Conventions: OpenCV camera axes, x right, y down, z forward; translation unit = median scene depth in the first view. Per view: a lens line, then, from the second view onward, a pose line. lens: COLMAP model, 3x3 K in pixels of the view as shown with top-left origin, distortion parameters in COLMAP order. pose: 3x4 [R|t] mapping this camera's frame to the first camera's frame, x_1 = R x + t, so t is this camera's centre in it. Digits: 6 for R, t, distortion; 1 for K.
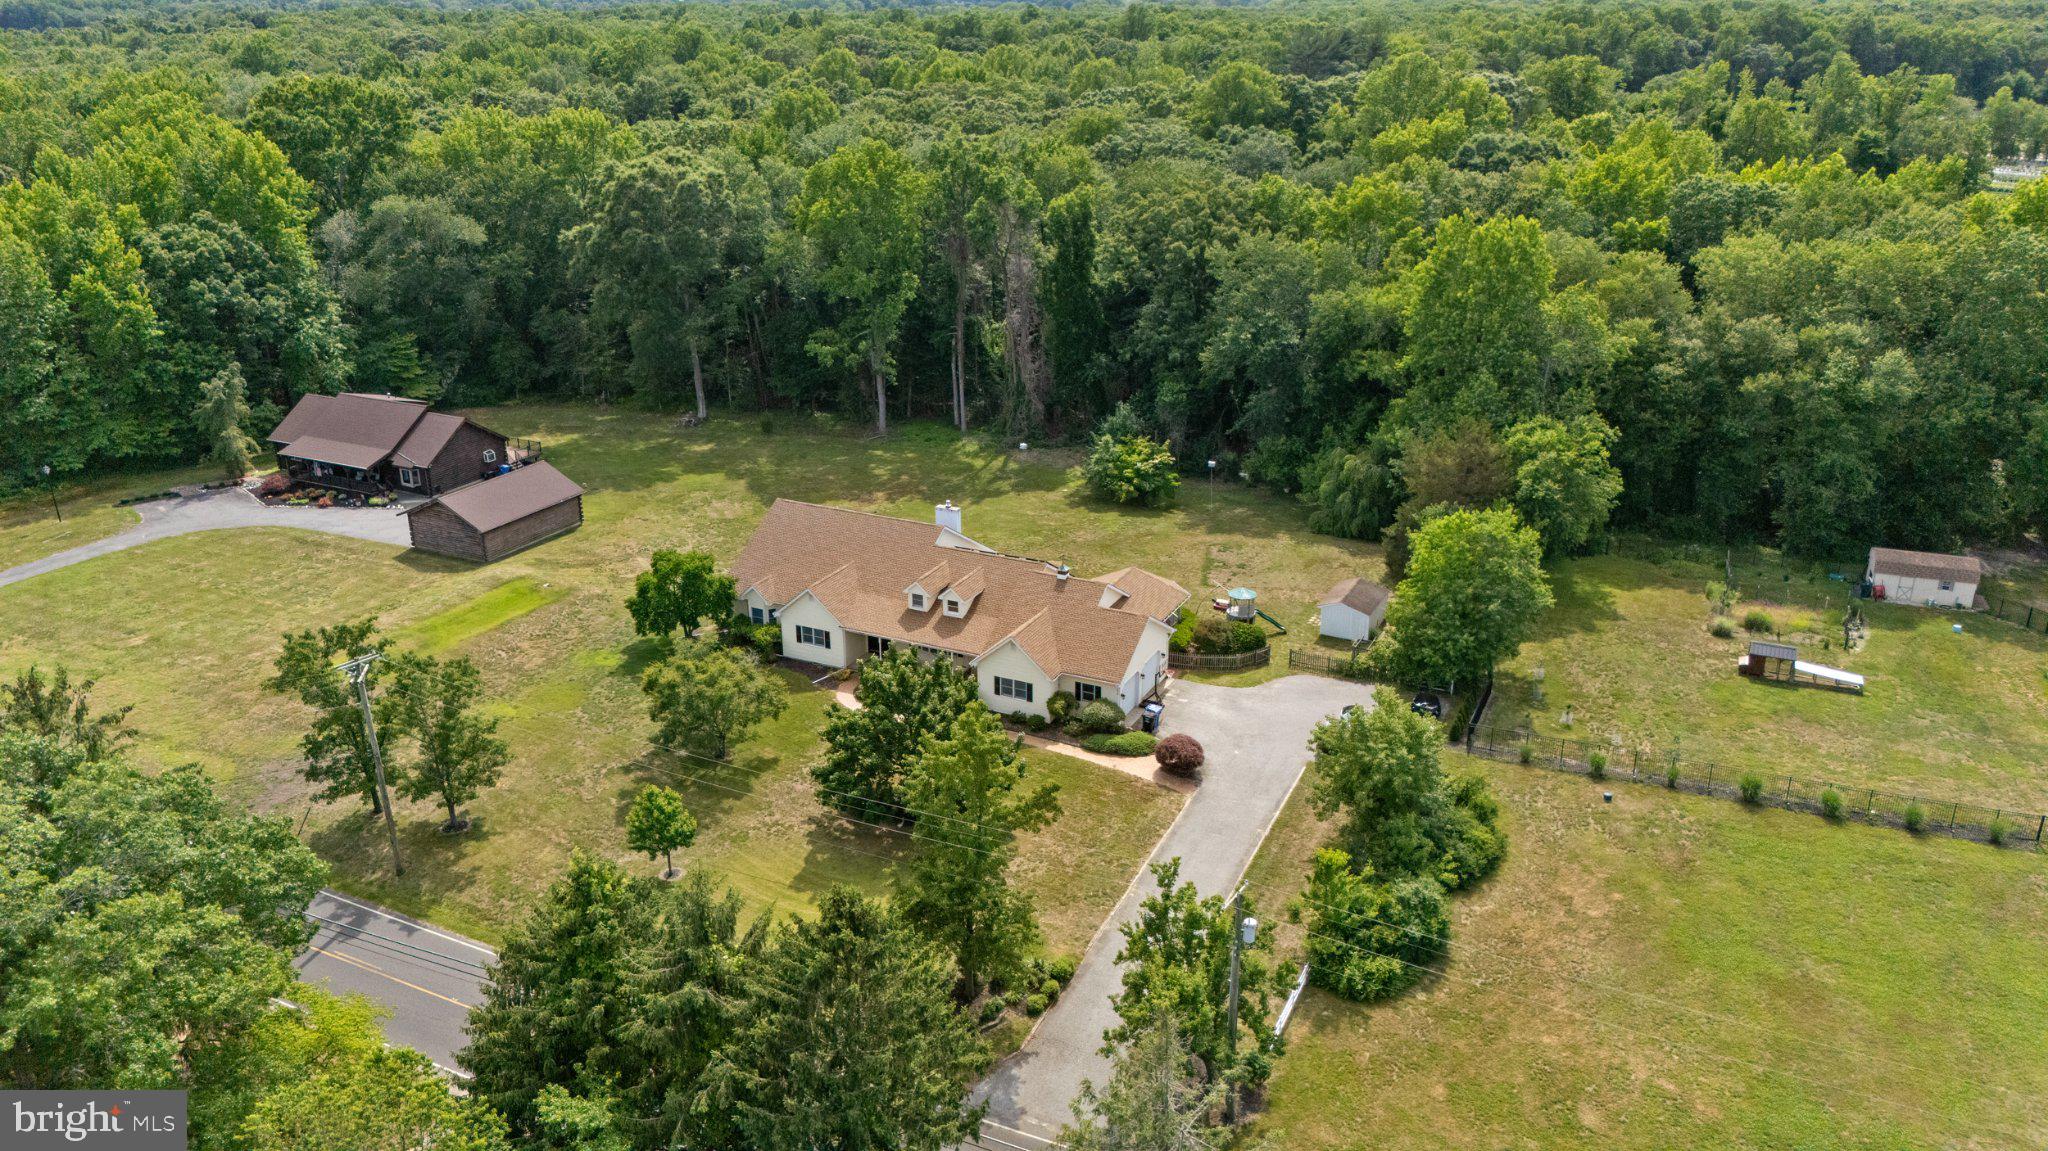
lens RADIAL K [[1510.3, 0, 1031.4], [0, 1510.3, 574.1], [0, 0, 1]] dist [0.060202, -0.054748]
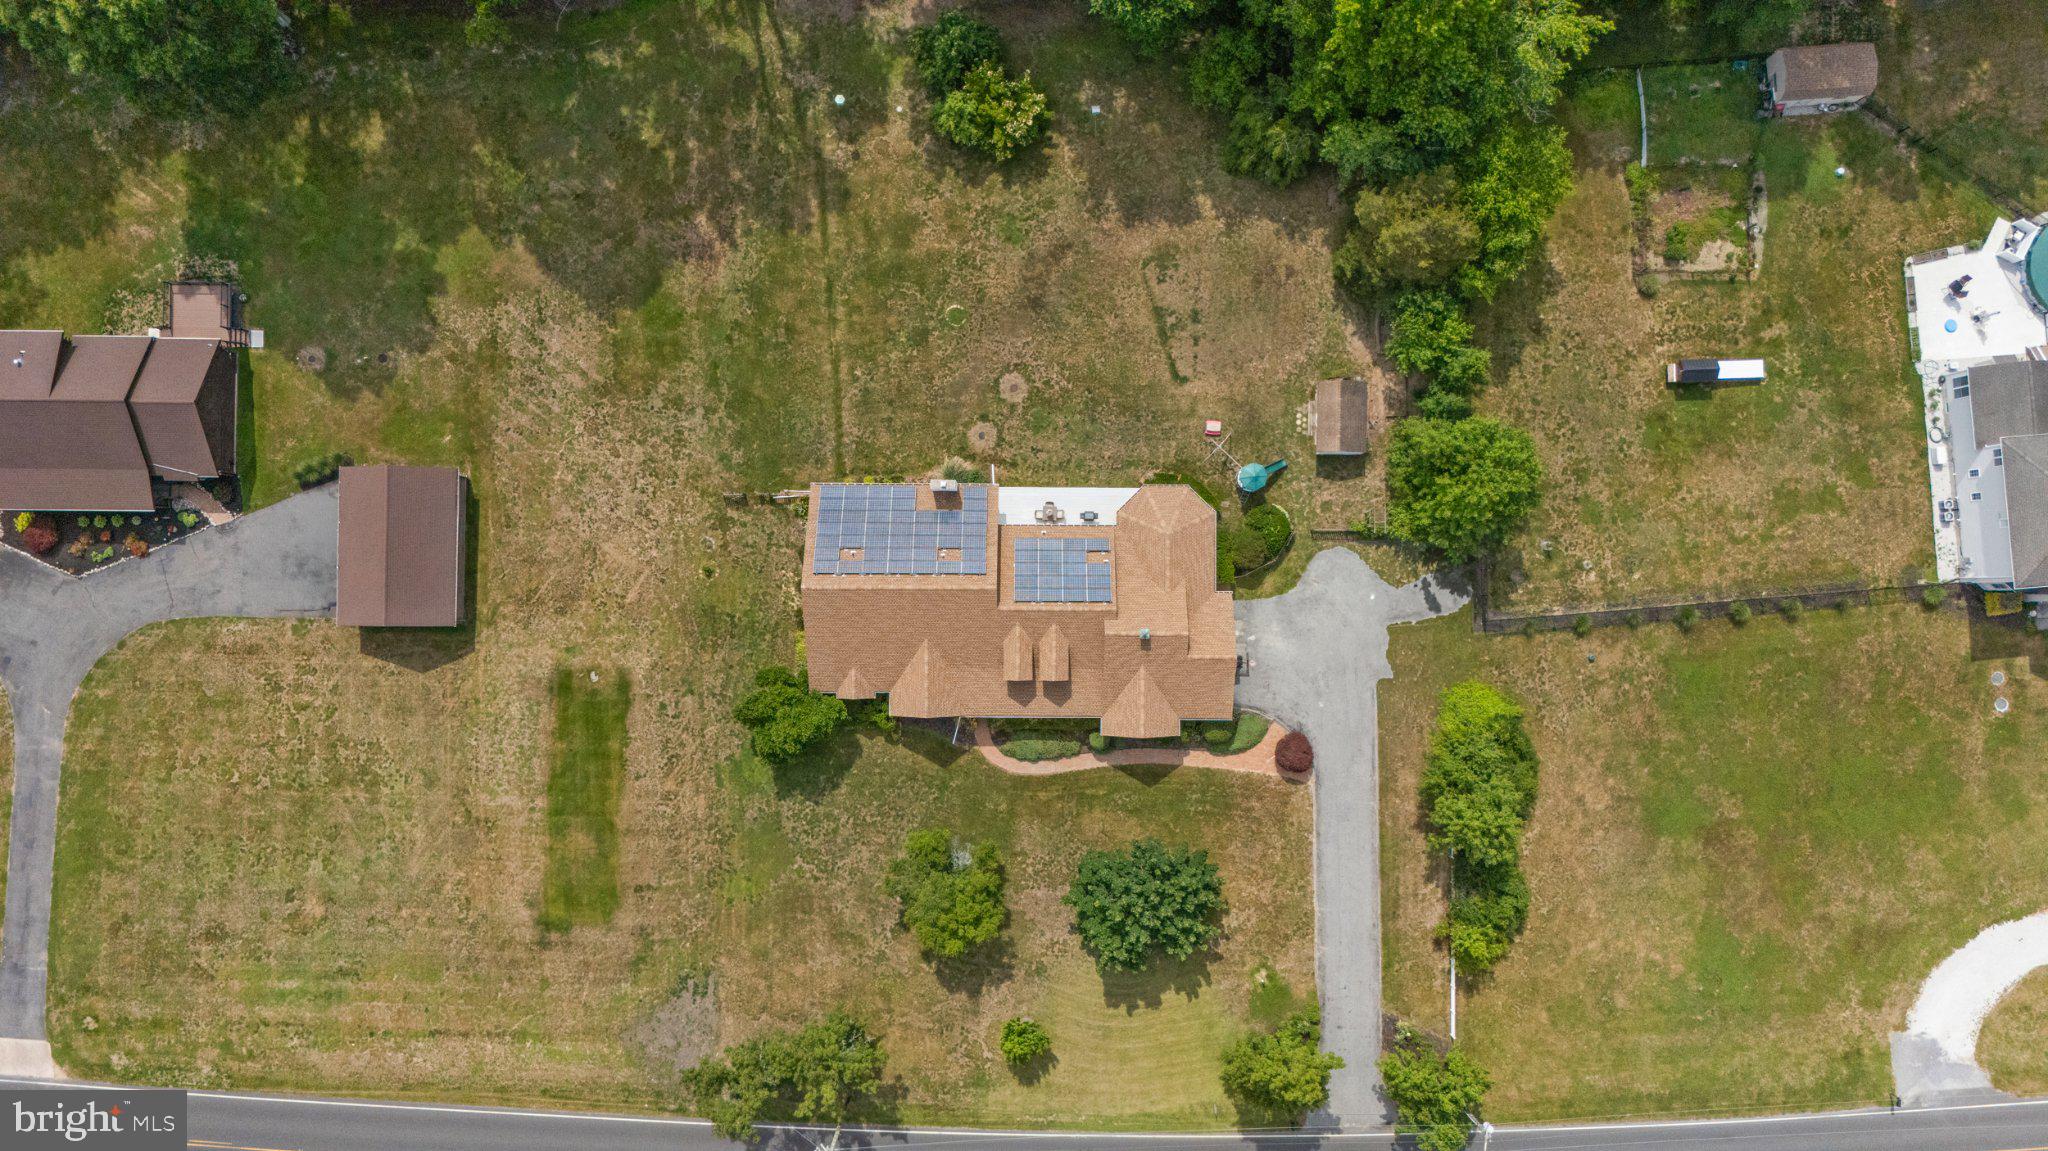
lens RADIAL K [[1510.3, 0, 1035.5], [0, 1510.3, 571.9], [0, 0, 1]] dist [0.060202, -0.054748]
pose [[0.899650, -0.436448, 0.011950, -0.036932], [0.153542, 0.341881, 0.927115, -0.881890], [-0.408724, -0.832244, 0.374586, 0.549652]]
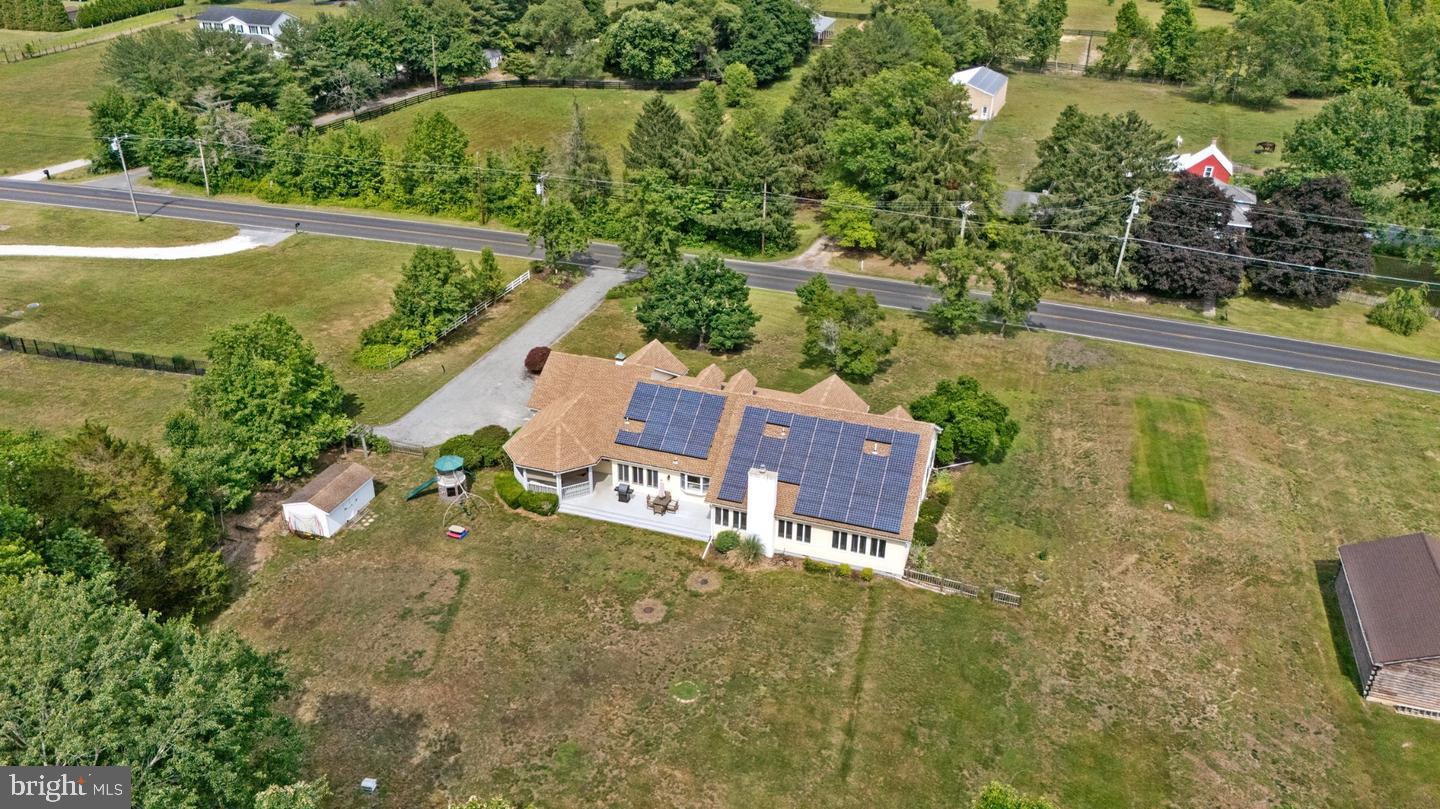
lens RADIAL K [[1062.0, 0, 724.5], [0, 1062.0, 404.4], [0, 0, 1]] dist [0.060202, -0.054748]
pose [[-0.988842, 0.056665, -0.137769, 0.047045], [-0.068806, 0.646533, 0.759777, -0.516517], [0.132125, 0.760779, -0.635420, 1.312571]]
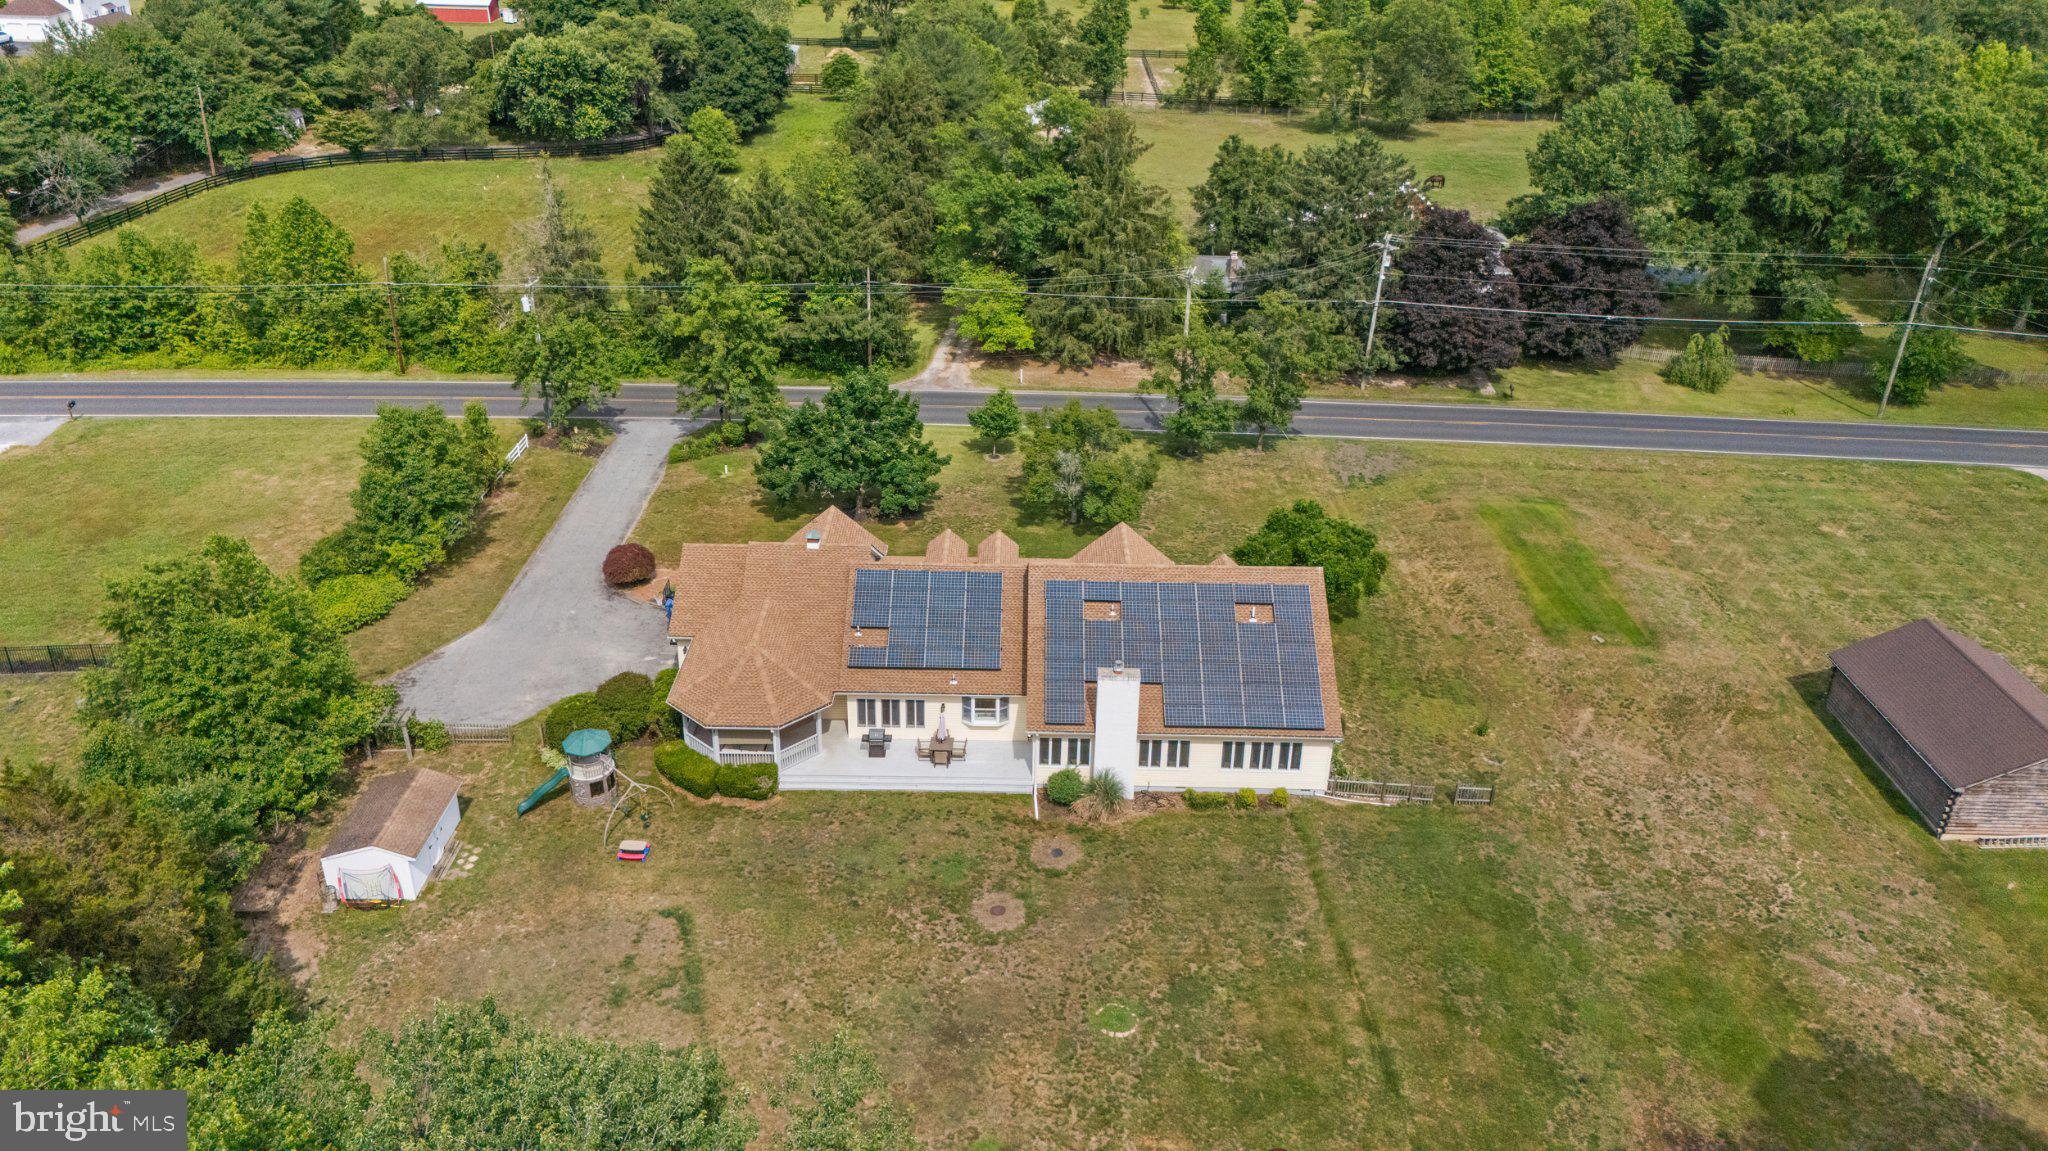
lens RADIAL K [[1510.3, 0, 1031.2], [0, 1510.3, 577.5], [0, 0, 1]] dist [0.060202, -0.054748]
pose [[-0.895487, 0.185506, -0.404586, 0.194378], [-0.181334, 0.678086, 0.712262, -0.458042], [0.406473, 0.711187, -0.573579, 1.249399]]
